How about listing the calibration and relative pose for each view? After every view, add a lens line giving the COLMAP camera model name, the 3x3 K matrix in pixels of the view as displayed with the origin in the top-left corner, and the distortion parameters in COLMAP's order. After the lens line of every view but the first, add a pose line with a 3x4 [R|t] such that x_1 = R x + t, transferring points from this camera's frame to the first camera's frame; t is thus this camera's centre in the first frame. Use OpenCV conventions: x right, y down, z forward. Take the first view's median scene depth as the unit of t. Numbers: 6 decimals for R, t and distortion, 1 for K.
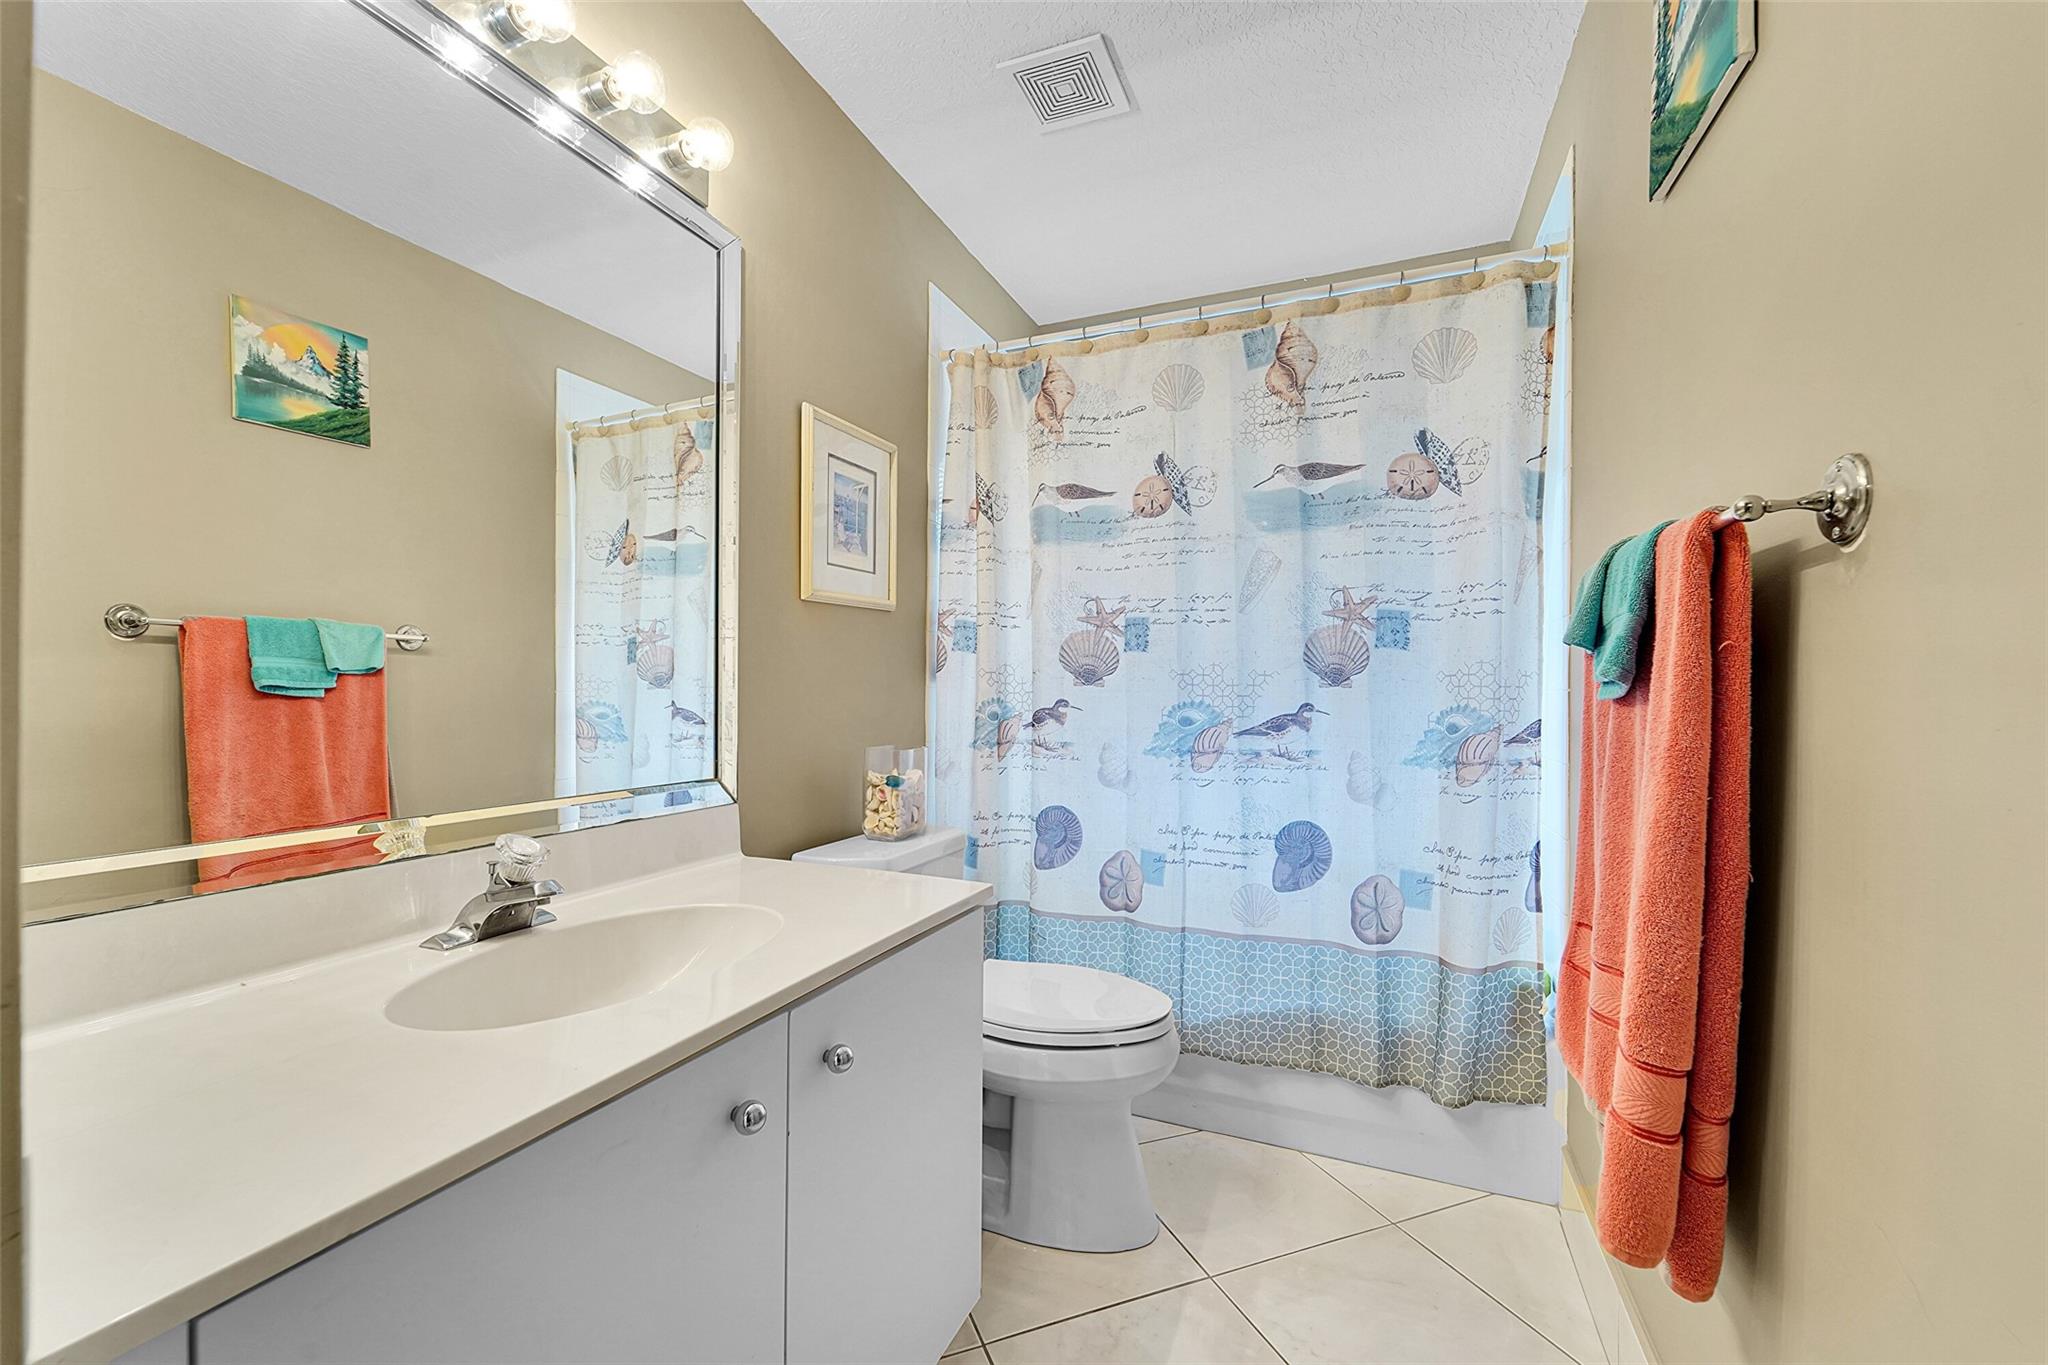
lens RADIAL K [[824.9, 0, 1026.7], [0, 824.9, 685.7], [0, 0, 1]] dist [-0.001893, 0.000833]
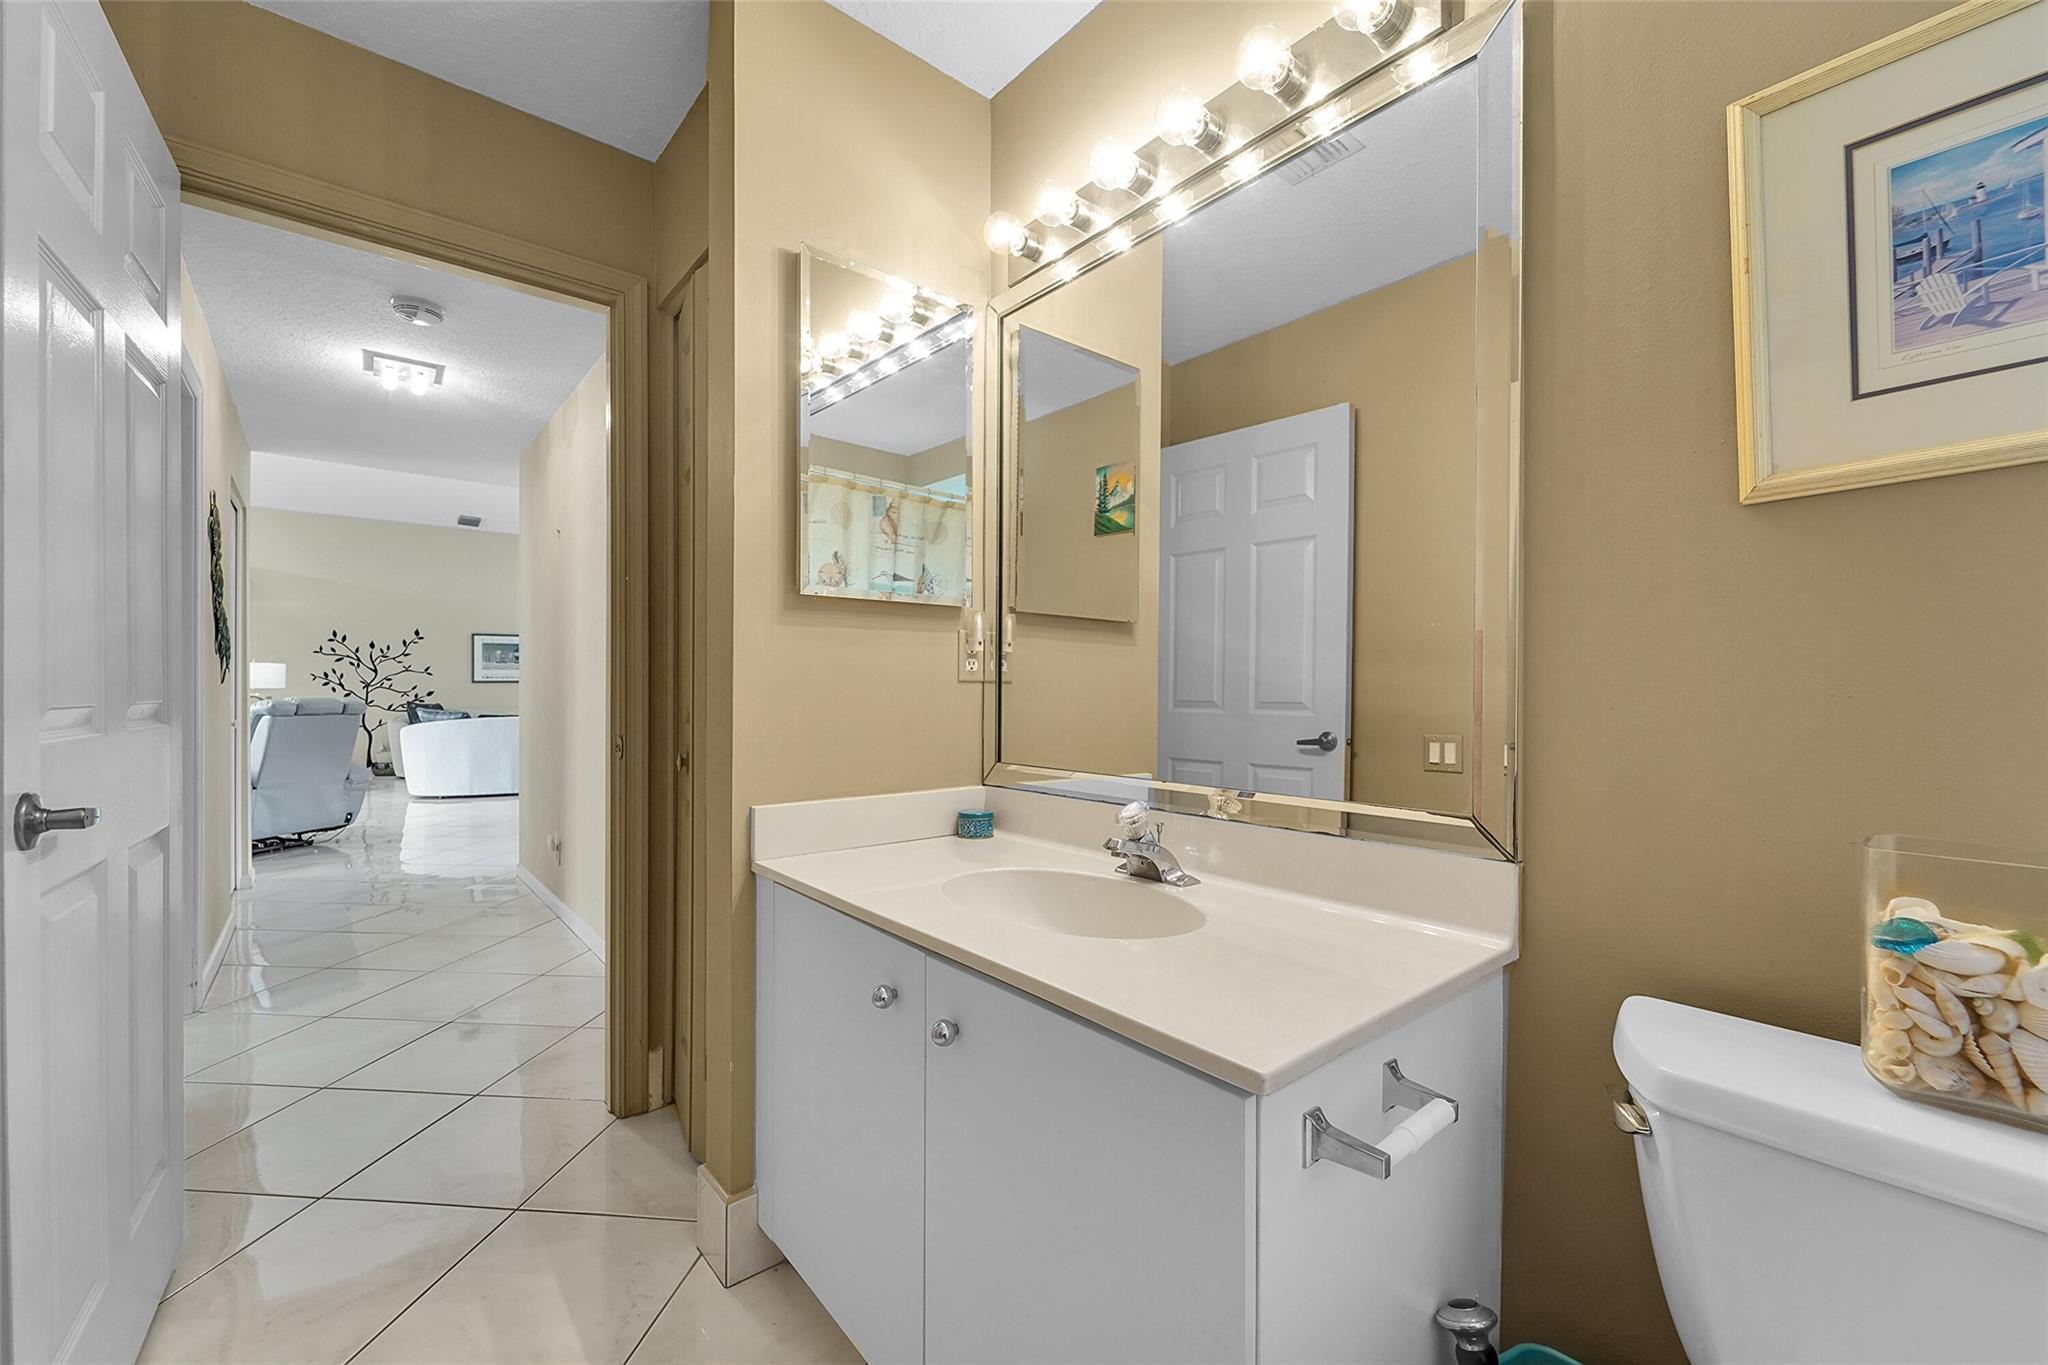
lens RADIAL K [[824.9, 0, 1025.4], [0, 824.9, 686.7], [0, 0, 1]] dist [-0.001893, 0.000833]
pose [[-0.462563, -0.009489, -0.886536, 0.338593], [-0.002499, 0.999953, -0.009399, 0.008587], [0.886583, -0.002133, -0.462565, 0.804966]]
